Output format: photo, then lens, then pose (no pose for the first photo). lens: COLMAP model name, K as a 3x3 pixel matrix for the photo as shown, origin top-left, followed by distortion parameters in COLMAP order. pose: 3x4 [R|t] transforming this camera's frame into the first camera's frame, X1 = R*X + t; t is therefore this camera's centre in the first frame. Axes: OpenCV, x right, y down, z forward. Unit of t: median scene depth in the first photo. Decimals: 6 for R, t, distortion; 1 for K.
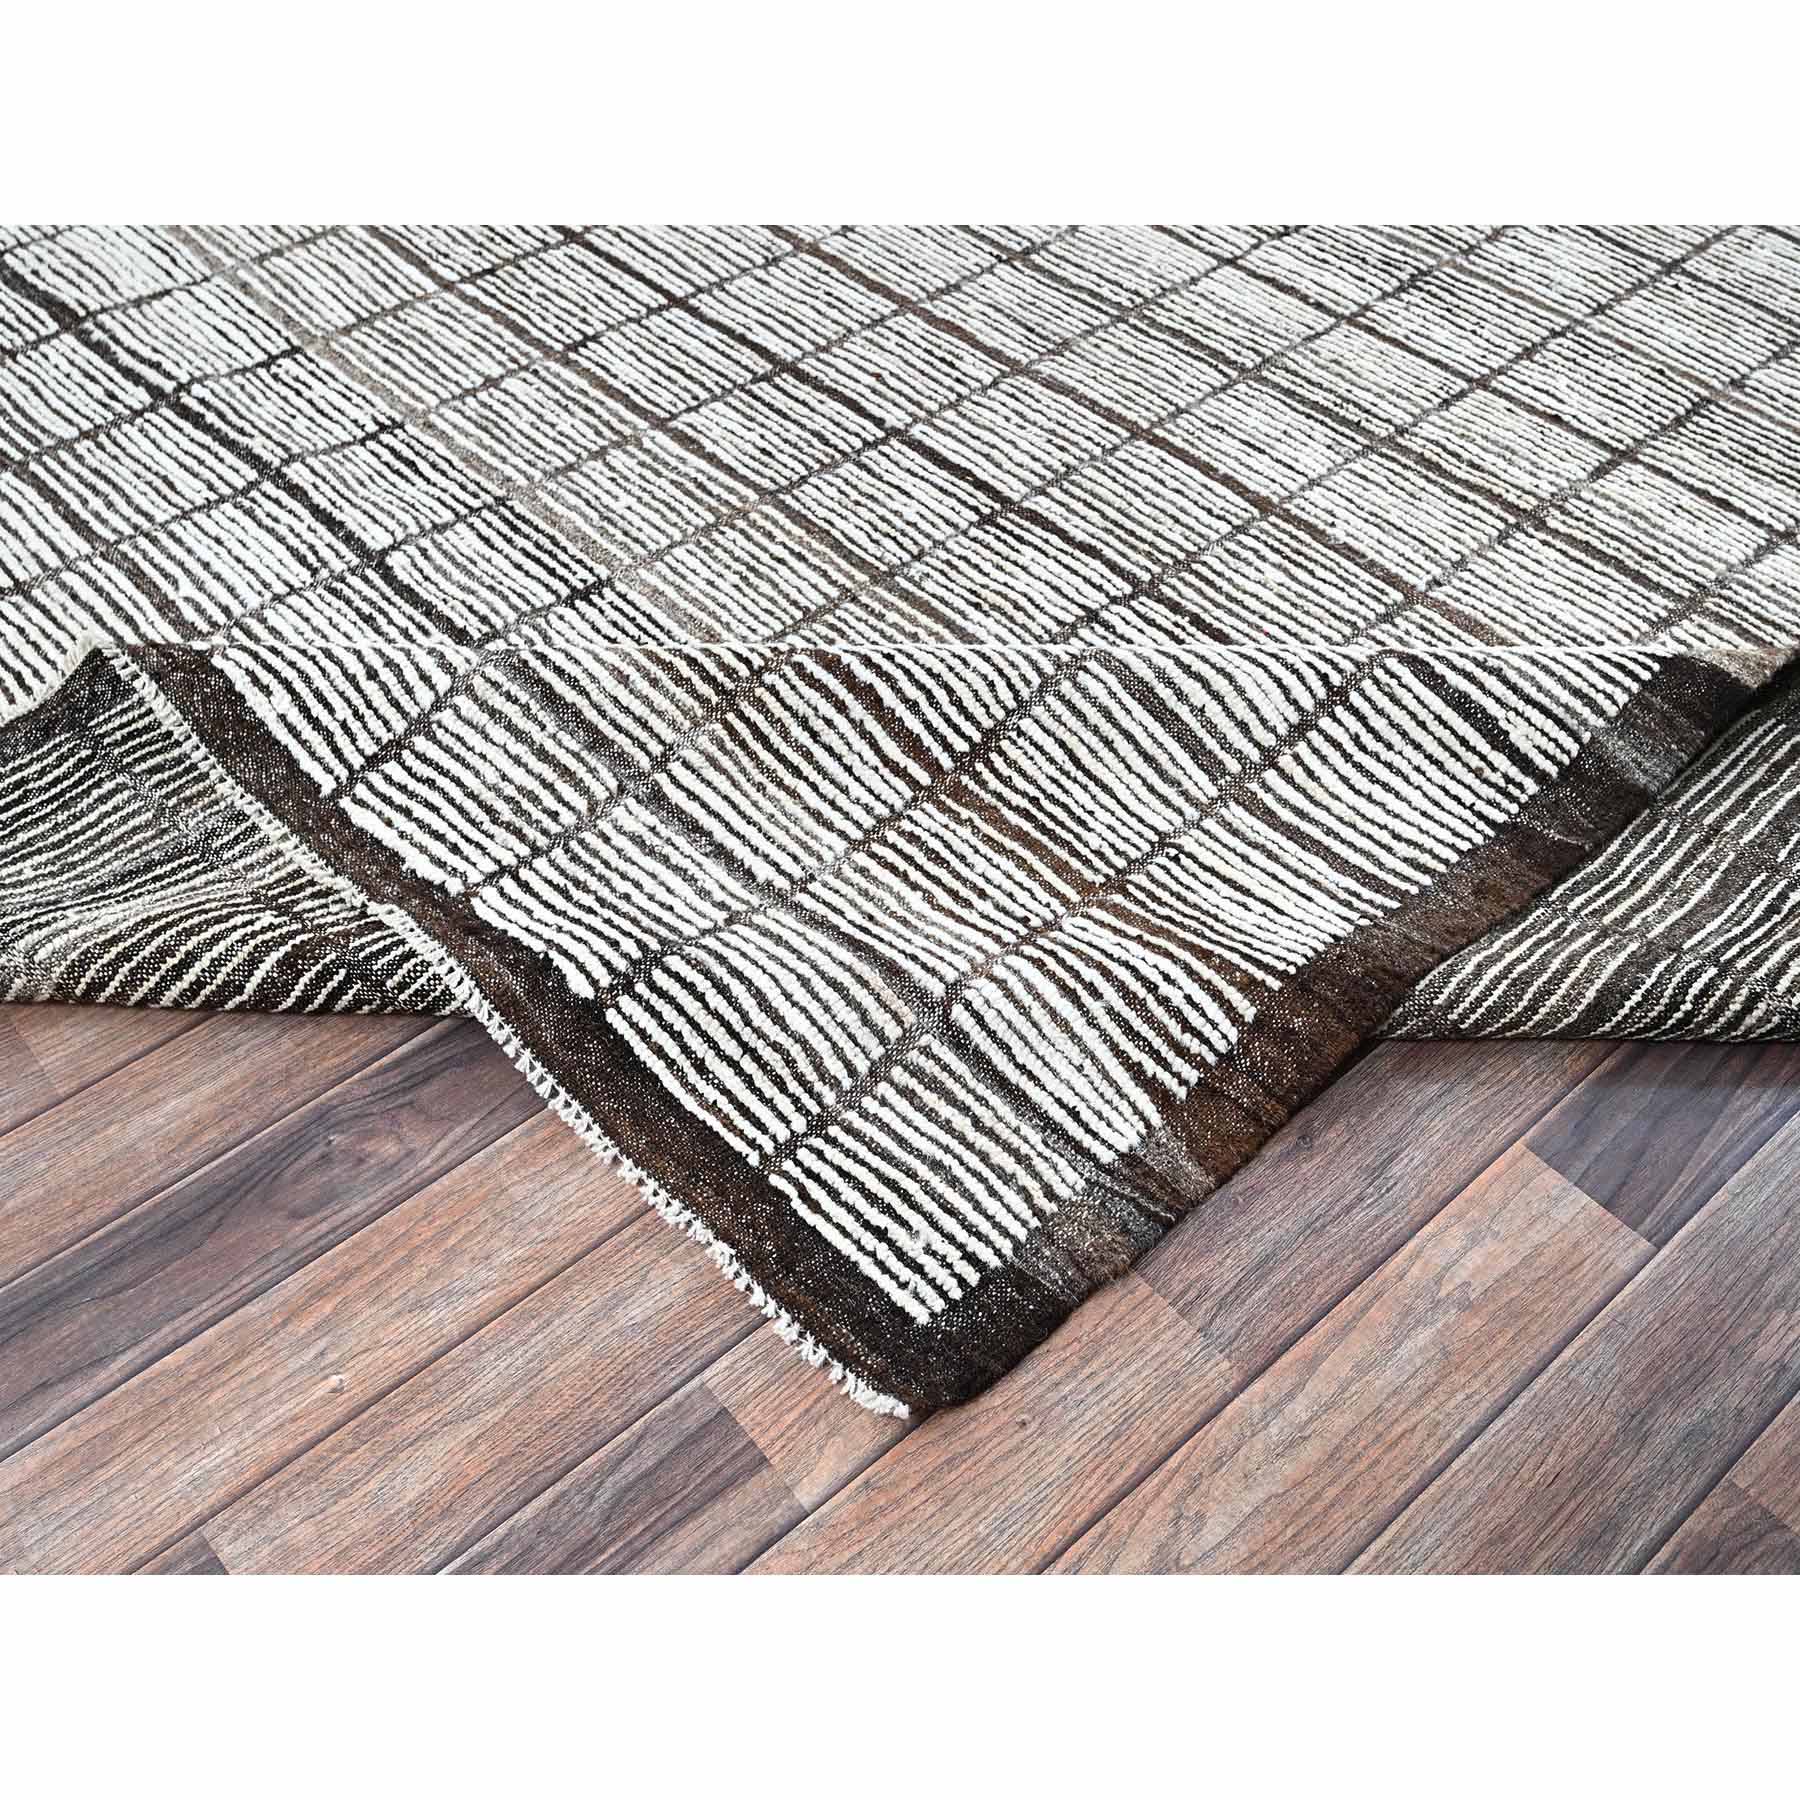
lens RADIAL K [[1947.3, 0, 900.0], [0, 1947.3, 900.0], [0, 0, 1]] dist [0.003071, 0.001864]
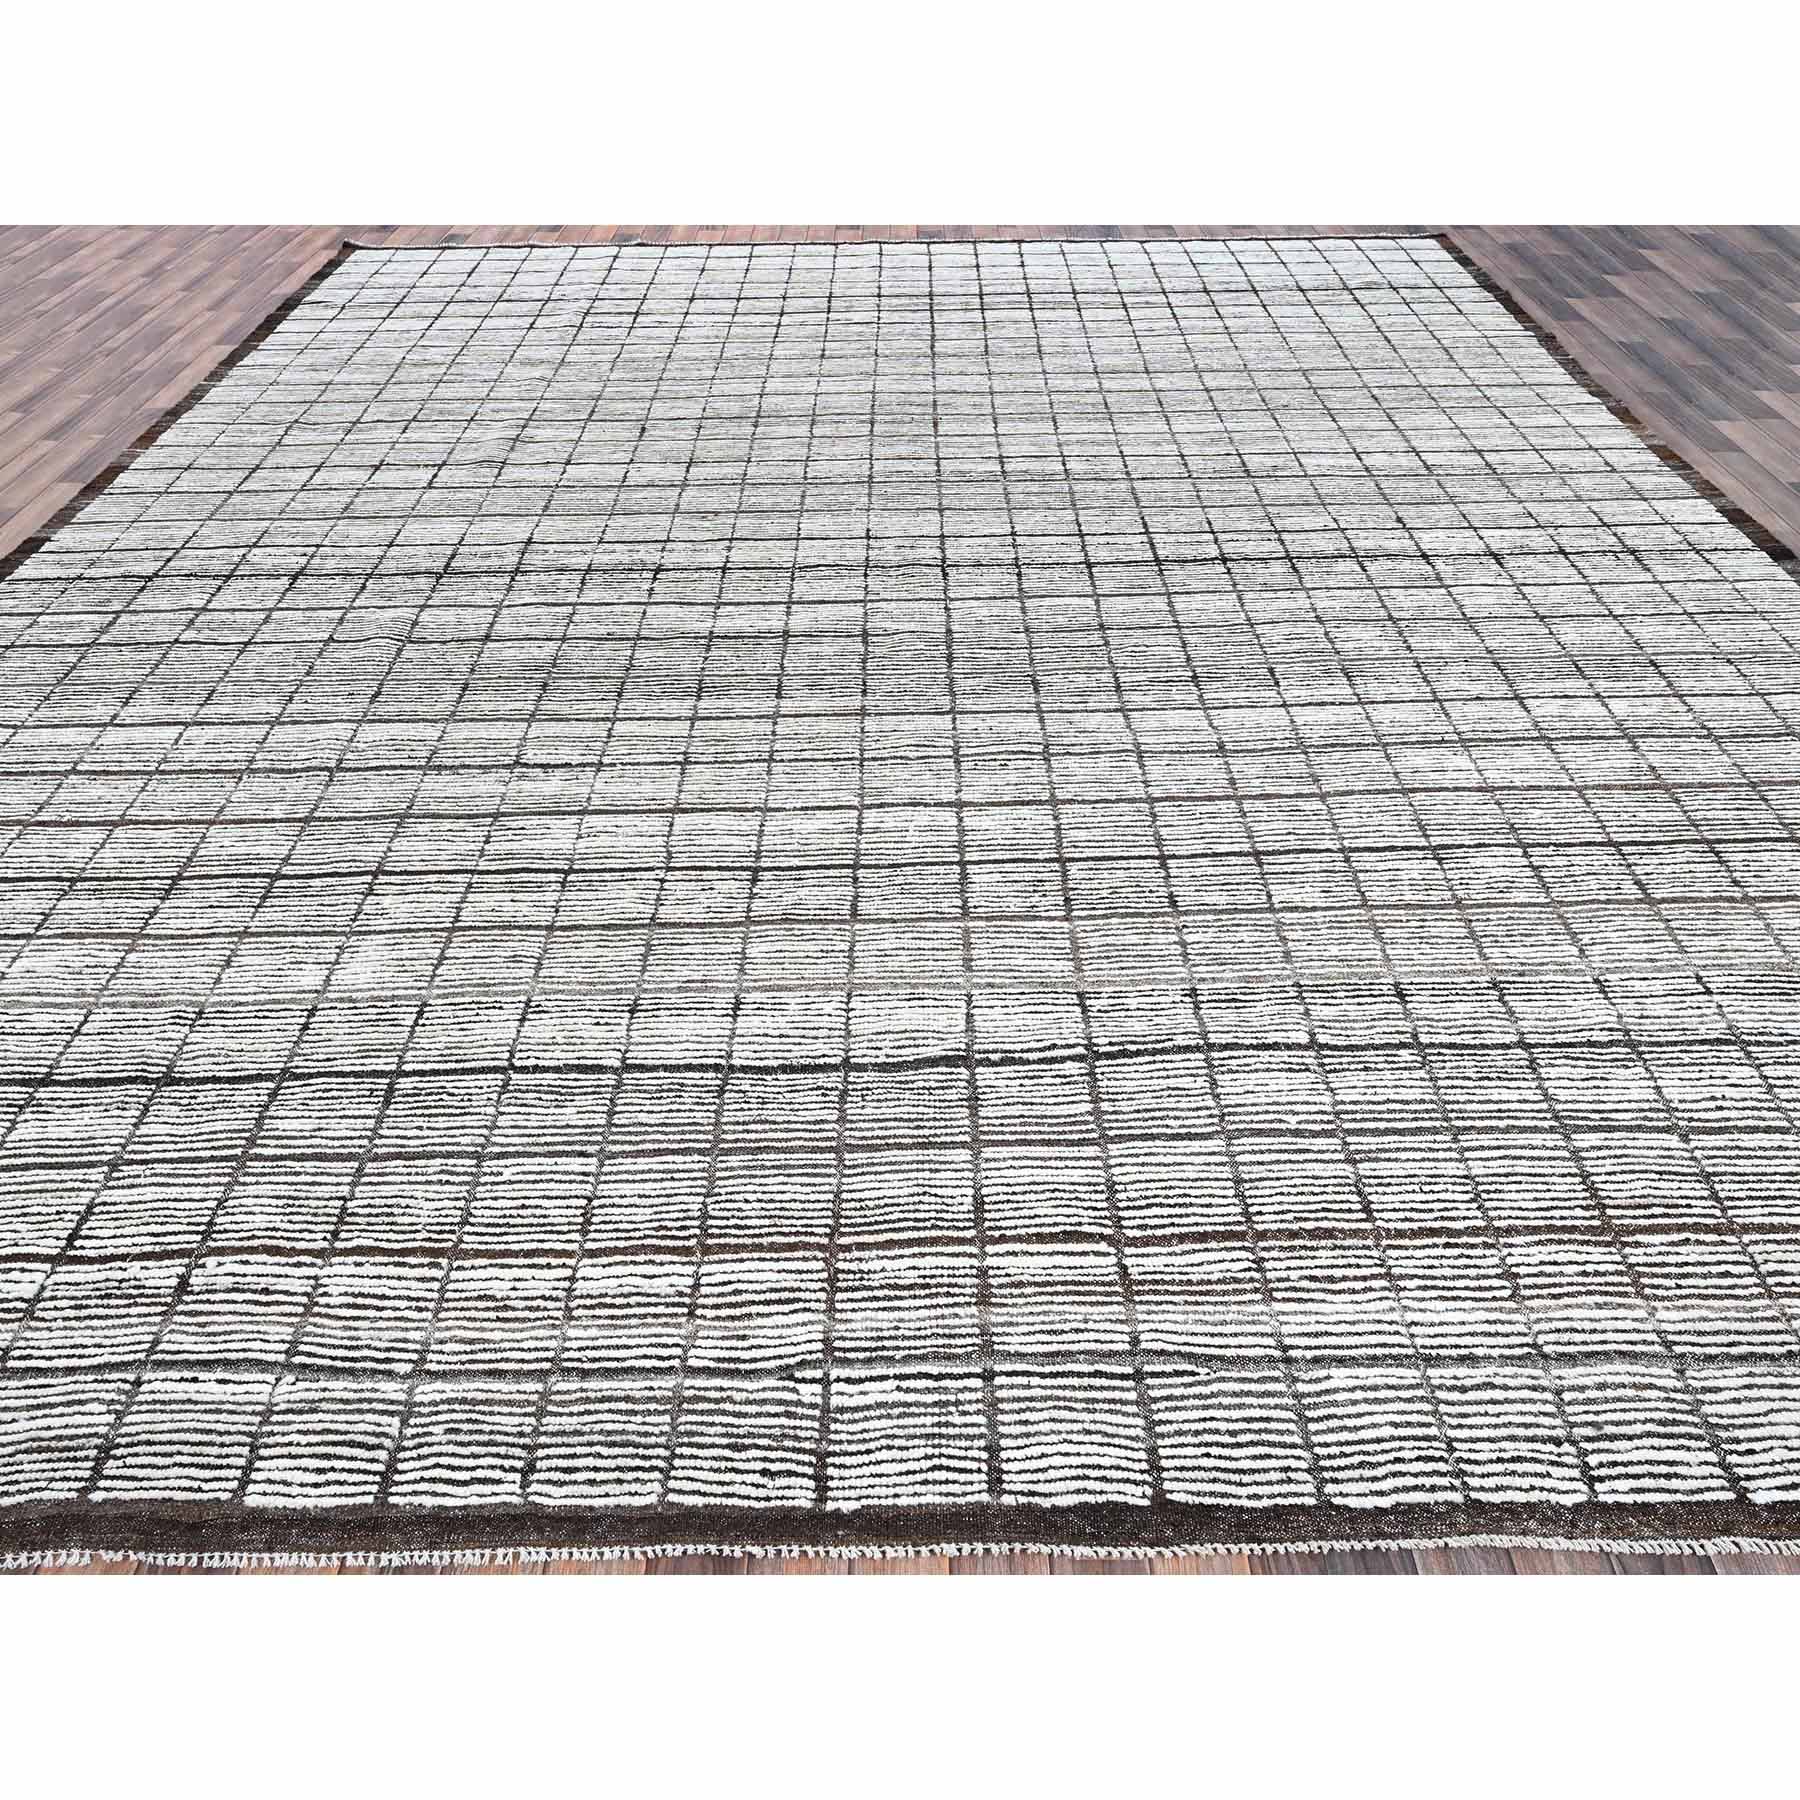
lens RADIAL K [[1397.5, 0, 900.0], [0, 1397.5, 900.0], [0, 0, 1]] dist [0.003398, -0.004942]
pose [[0.658540, -0.494057, 0.567655, -1.046915], [0.564202, 0.823303, 0.062025, -0.514859], [-0.497996, 0.279426, 0.820927, 0.126270]]
